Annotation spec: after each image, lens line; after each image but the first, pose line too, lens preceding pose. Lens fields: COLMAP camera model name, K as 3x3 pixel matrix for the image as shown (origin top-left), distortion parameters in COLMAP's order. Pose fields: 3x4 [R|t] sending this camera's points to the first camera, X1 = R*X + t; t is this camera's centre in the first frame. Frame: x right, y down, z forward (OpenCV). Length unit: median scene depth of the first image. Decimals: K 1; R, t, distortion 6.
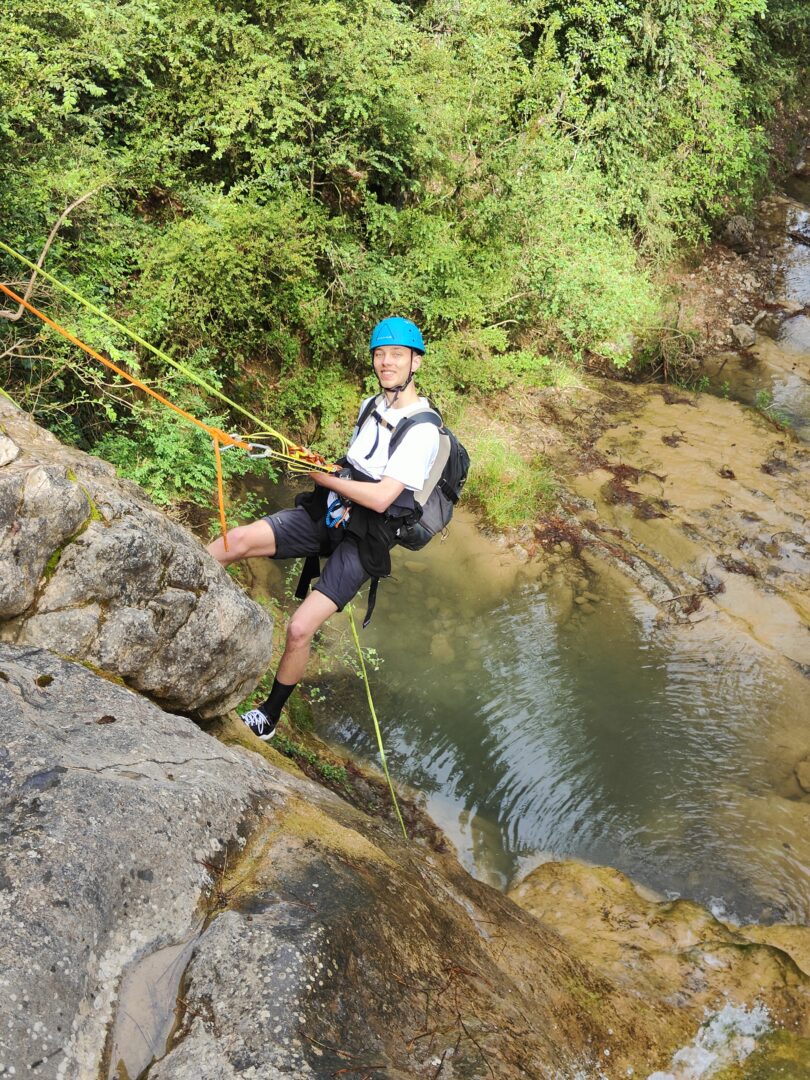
lens RADIAL K [[1355.2, 0, 405.0], [0, 1355.2, 540.0], [0, 0, 1]] dist [0.118007, -0.462021]
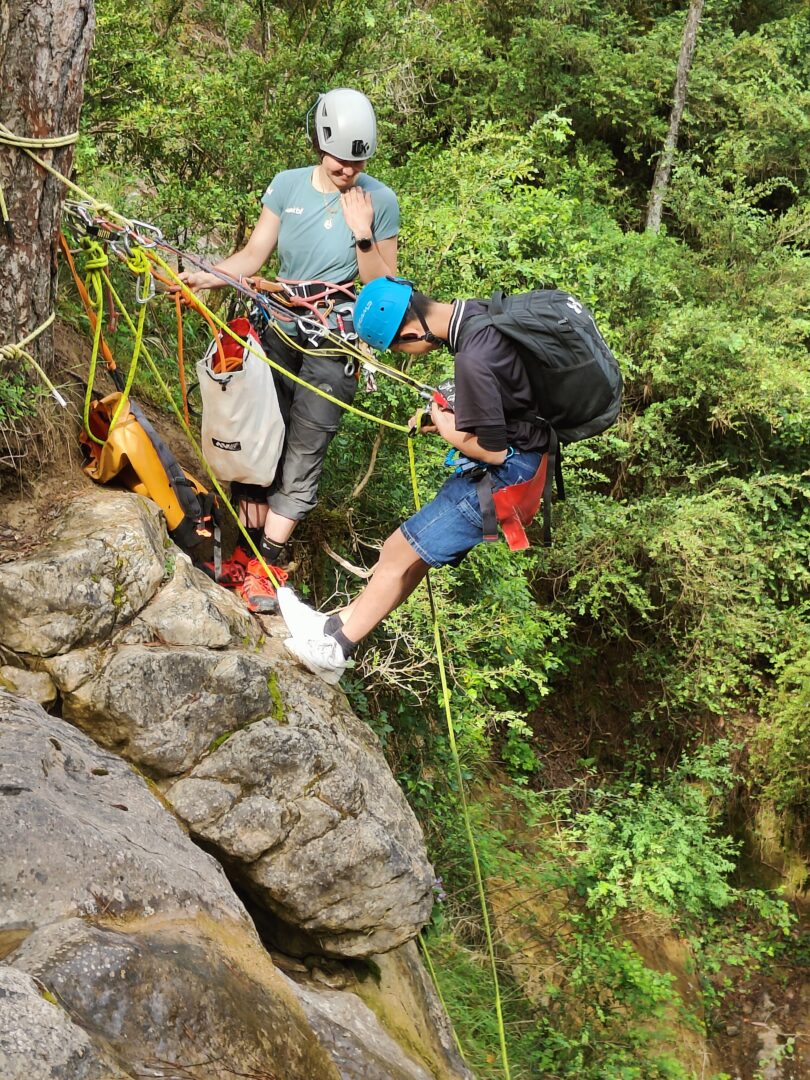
lens RADIAL K [[1989.4, 0, 425.6], [0, 1989.4, 553.0], [0, 0, 1]] dist [0.151817, -0.429072]
pose [[0.859991, 0.178298, -0.478148, 0.175677], [-0.310467, 0.926426, -0.212944, 0.047167], [0.405001, 0.331579, 0.852074, -0.097694]]
